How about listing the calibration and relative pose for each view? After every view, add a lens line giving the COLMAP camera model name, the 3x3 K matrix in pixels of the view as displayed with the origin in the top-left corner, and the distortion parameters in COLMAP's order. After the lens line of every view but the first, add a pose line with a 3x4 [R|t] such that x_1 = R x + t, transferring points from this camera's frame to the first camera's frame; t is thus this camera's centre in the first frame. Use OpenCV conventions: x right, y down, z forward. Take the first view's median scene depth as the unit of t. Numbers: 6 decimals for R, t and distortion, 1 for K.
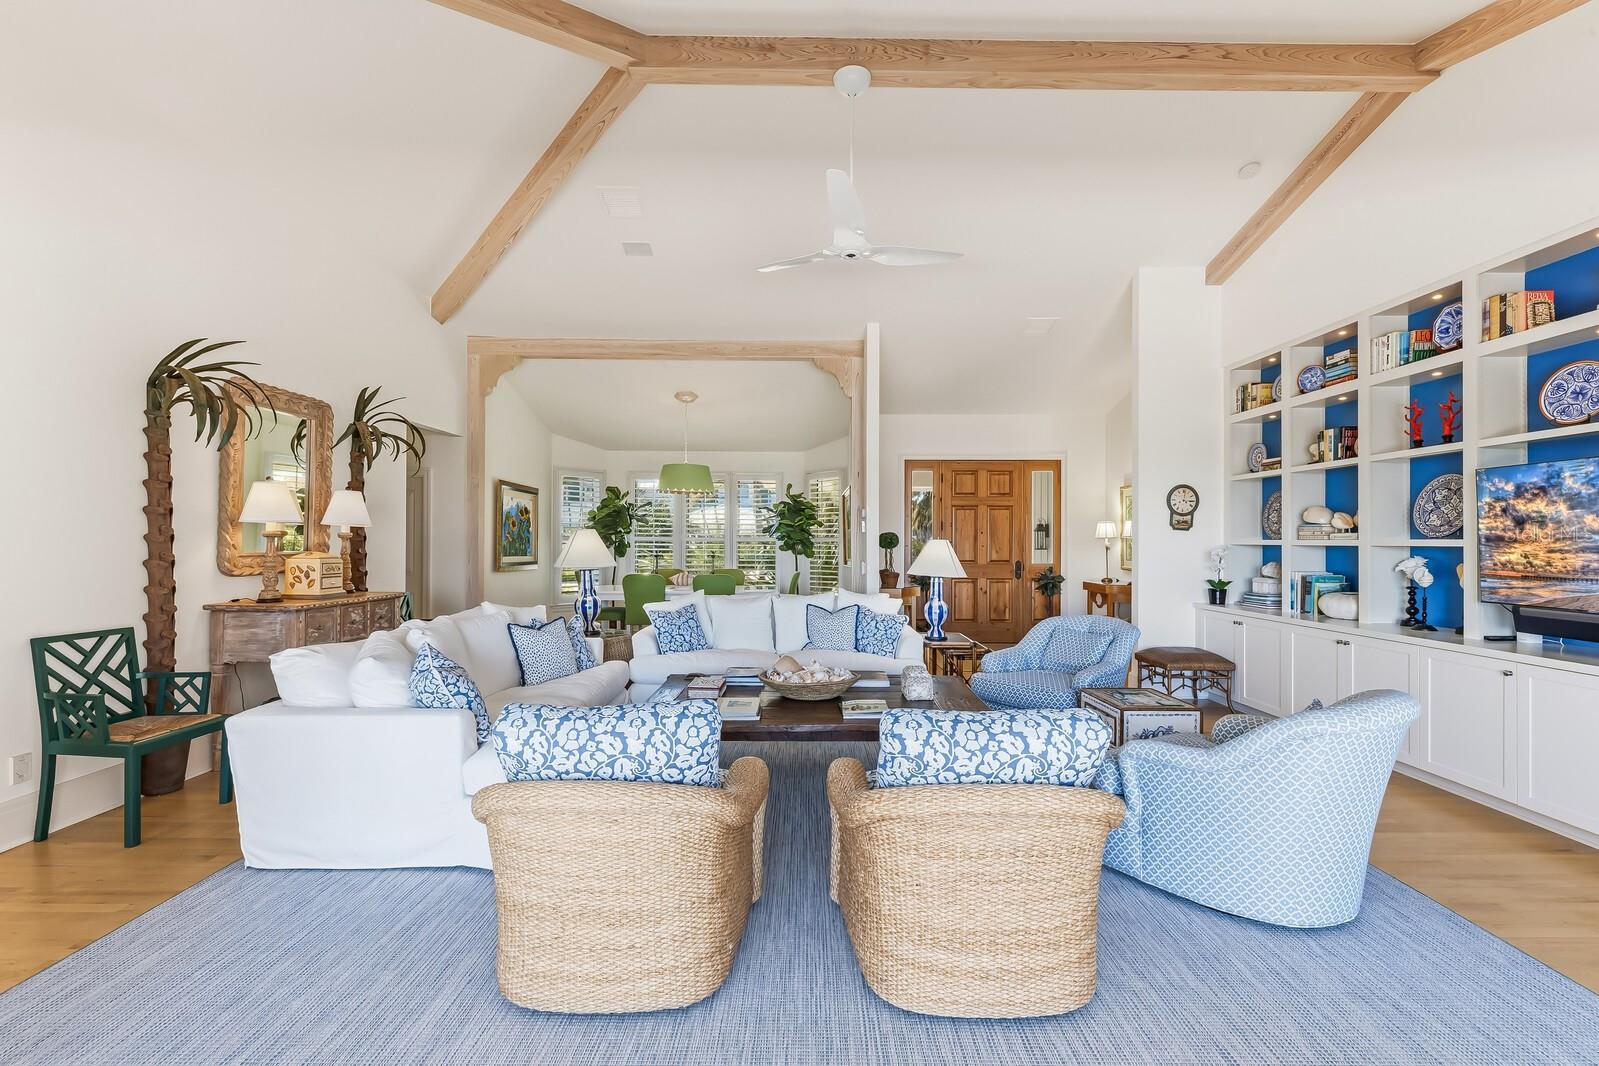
lens RADIAL K [[683.8, 0, 806.1], [0, 683.8, 543.7], [0, 0, 1]] dist [-0.001737, 0.000403]
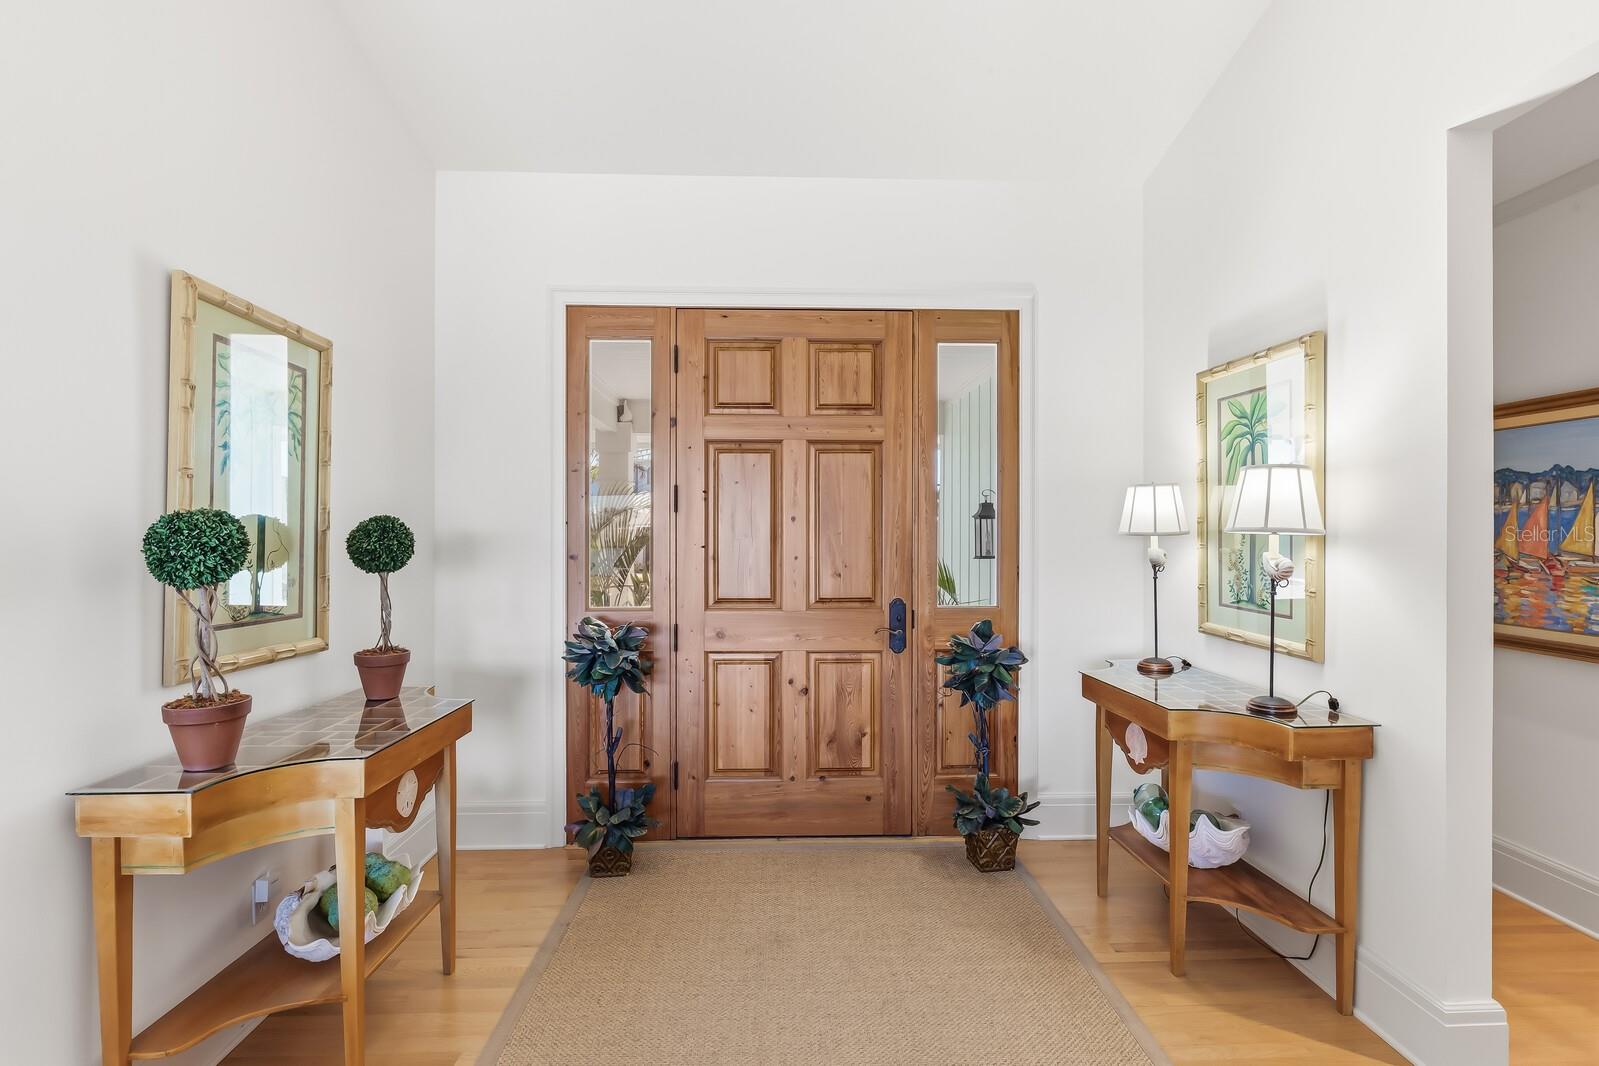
lens RADIAL K [[781.0, 0, 796.0], [0, 781.0, 531.9], [0, 0, 1]] dist [-0.001342, -0.000014]
pose [[0.999355, -0.005837, 0.035439, 0.244819], [0.005681, 0.999974, 0.004502, -0.011400], [-0.035464, -0.004298, 0.999362, 0.605499]]
